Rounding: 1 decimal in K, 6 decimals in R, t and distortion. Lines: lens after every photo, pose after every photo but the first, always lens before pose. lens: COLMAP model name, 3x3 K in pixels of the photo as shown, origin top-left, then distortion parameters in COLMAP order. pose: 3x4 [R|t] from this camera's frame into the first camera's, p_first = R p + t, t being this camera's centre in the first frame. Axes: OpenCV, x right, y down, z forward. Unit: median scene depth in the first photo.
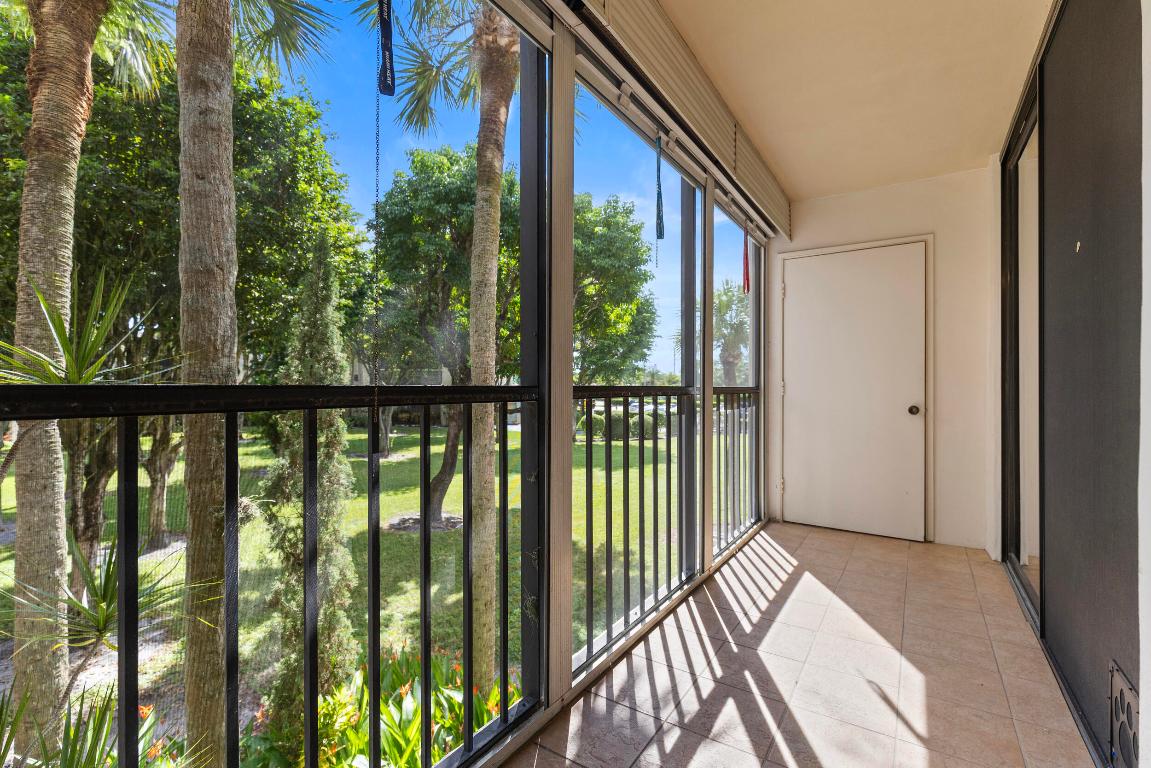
lens RADIAL K [[514.1, 0, 584.5], [0, 514.1, 380.7], [0, 0, 1]] dist [0.000624, 0.000029]
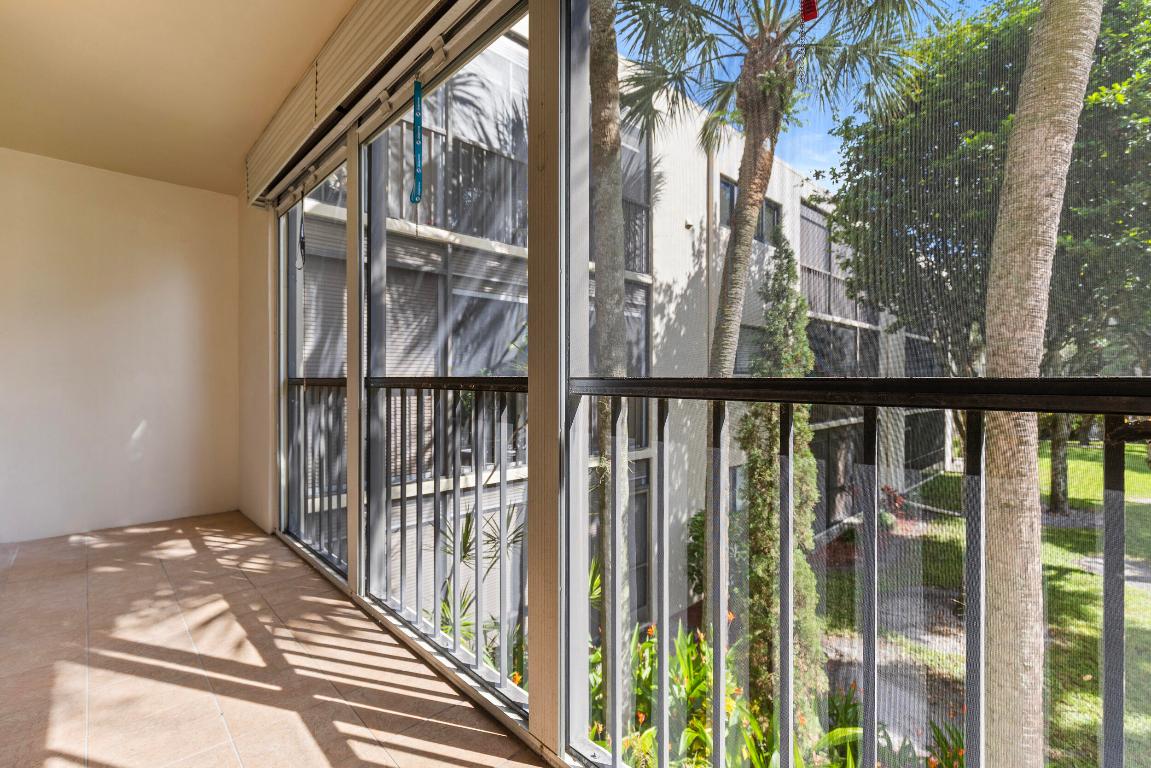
lens RADIAL K [[514.1, 0, 569.1], [0, 514.1, 376.9], [0, 0, 1]] dist [0.000624, 0.000029]
pose [[-0.233178, -0.002691, -0.972430, 0.985085], [0.002408, 0.999992, -0.003345, 0.017612], [0.972431, -0.003121, -0.233169, 1.560678]]
